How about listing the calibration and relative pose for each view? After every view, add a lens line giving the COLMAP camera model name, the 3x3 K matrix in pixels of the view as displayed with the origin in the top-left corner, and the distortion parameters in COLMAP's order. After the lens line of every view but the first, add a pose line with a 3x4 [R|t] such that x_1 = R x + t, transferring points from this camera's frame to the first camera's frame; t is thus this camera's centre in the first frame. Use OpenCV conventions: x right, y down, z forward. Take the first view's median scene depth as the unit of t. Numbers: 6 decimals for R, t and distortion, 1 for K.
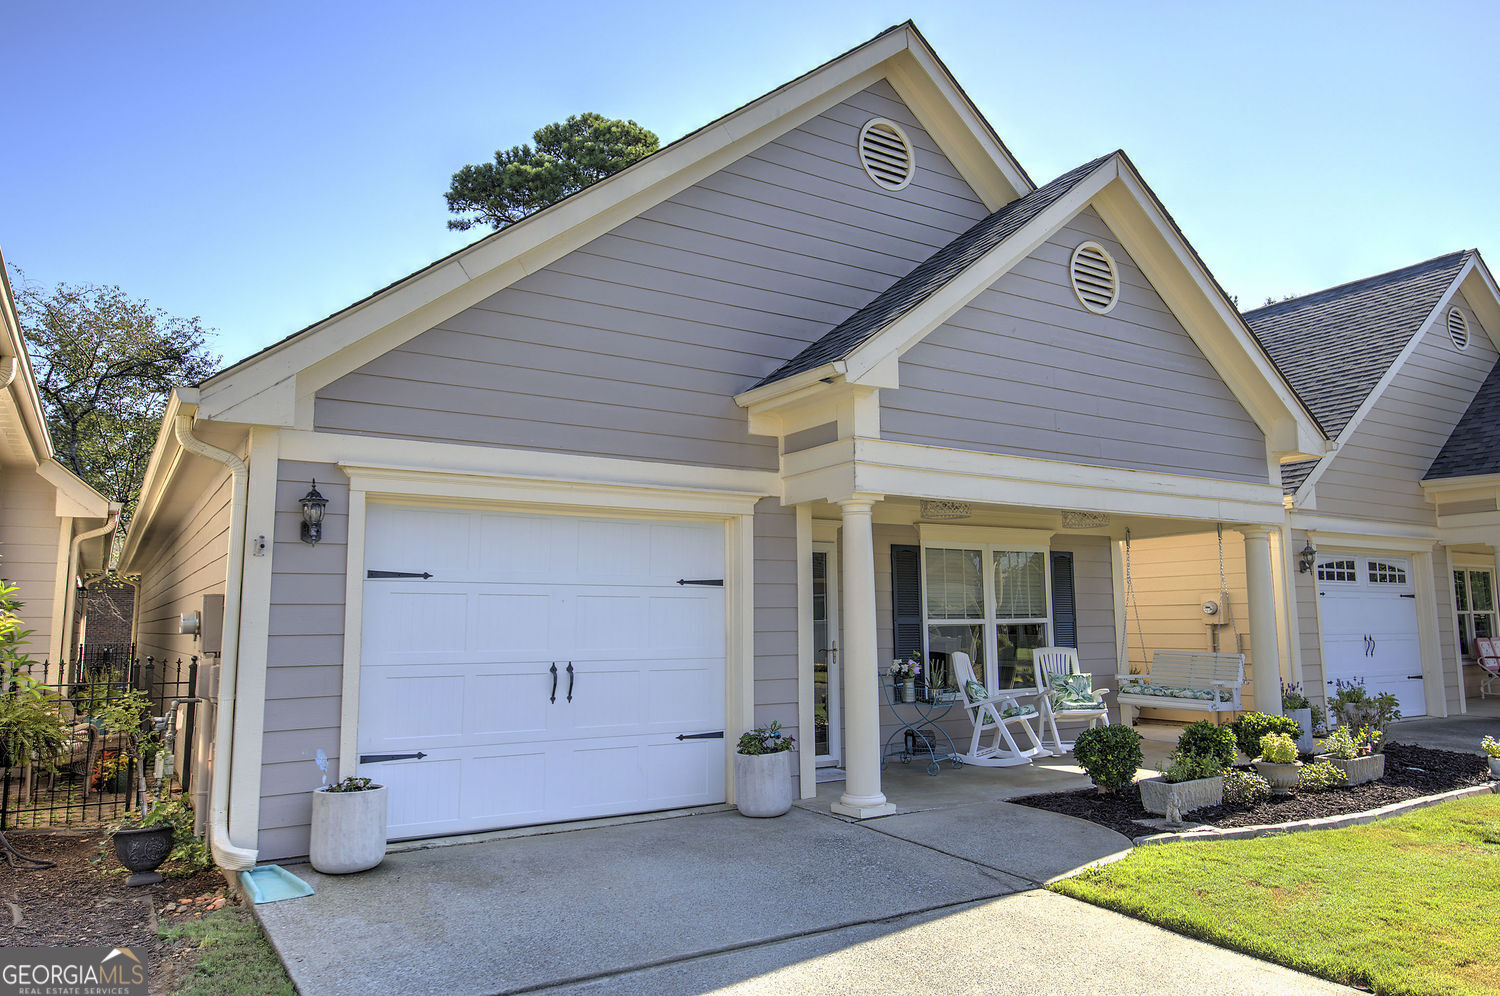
lens RADIAL K [[1008.7, 0, 737.0], [0, 1008.7, 492.7], [0, 0, 1]] dist [0.019911, -0.021286]
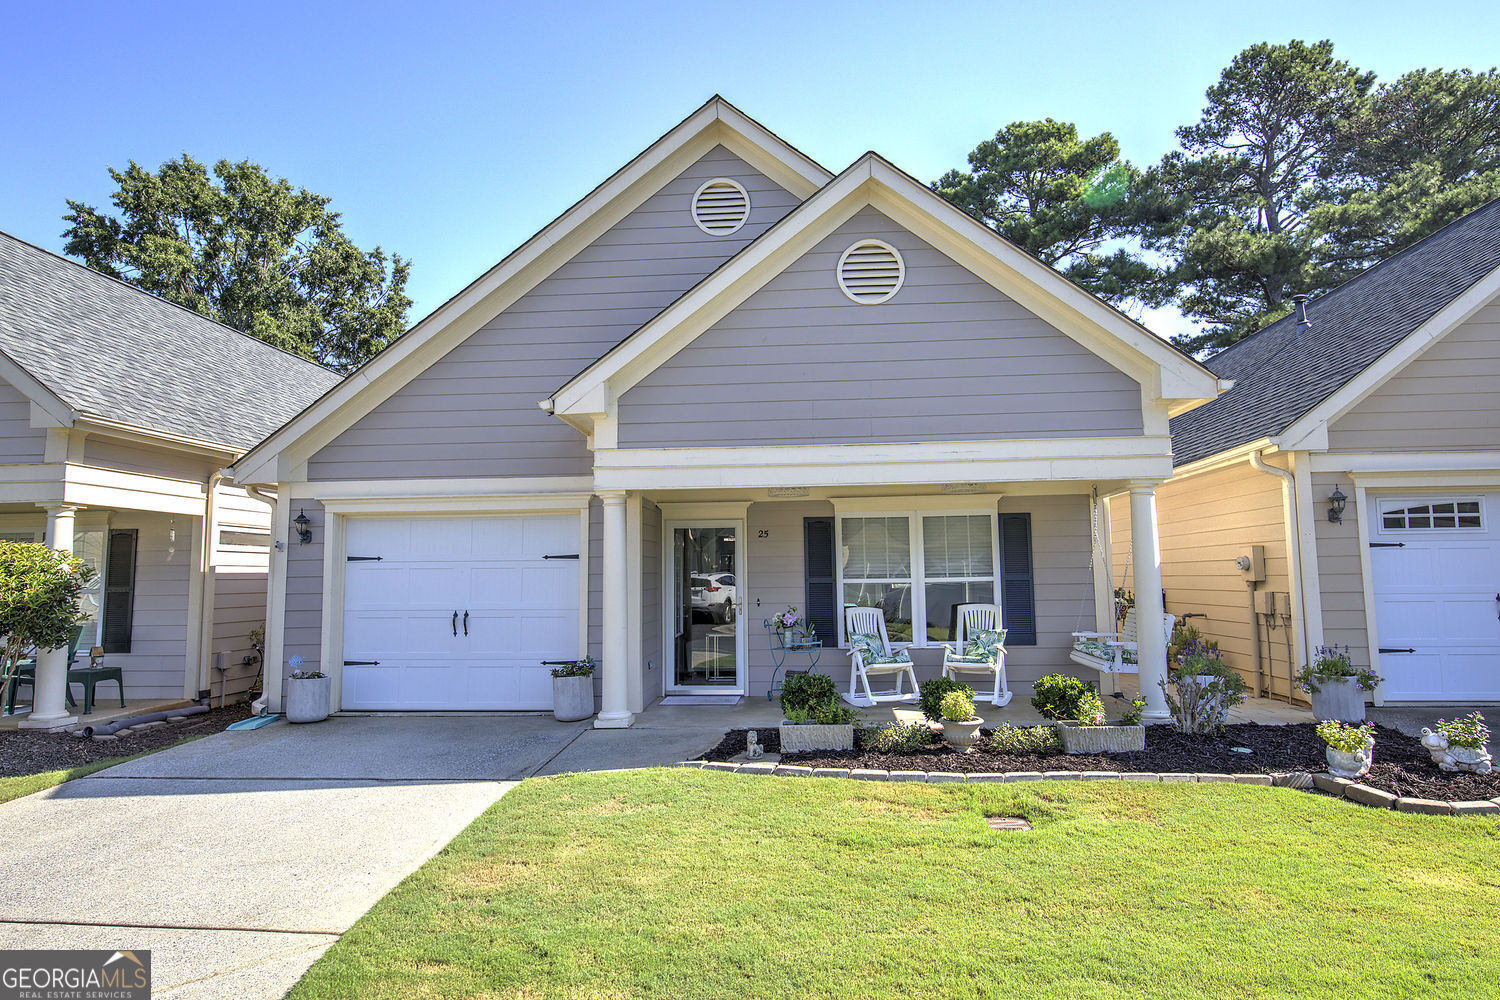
lens RADIAL K [[855.7, 0, 751.1], [0, 855.7, 495.6], [0, 0, 1]] dist [0.004603, 0.001330]
pose [[0.804601, -0.059199, -0.590858, 0.863938], [0.083575, 0.996403, 0.013977, 0.006967], [0.587906, -0.060627, 0.806654, 0.174004]]
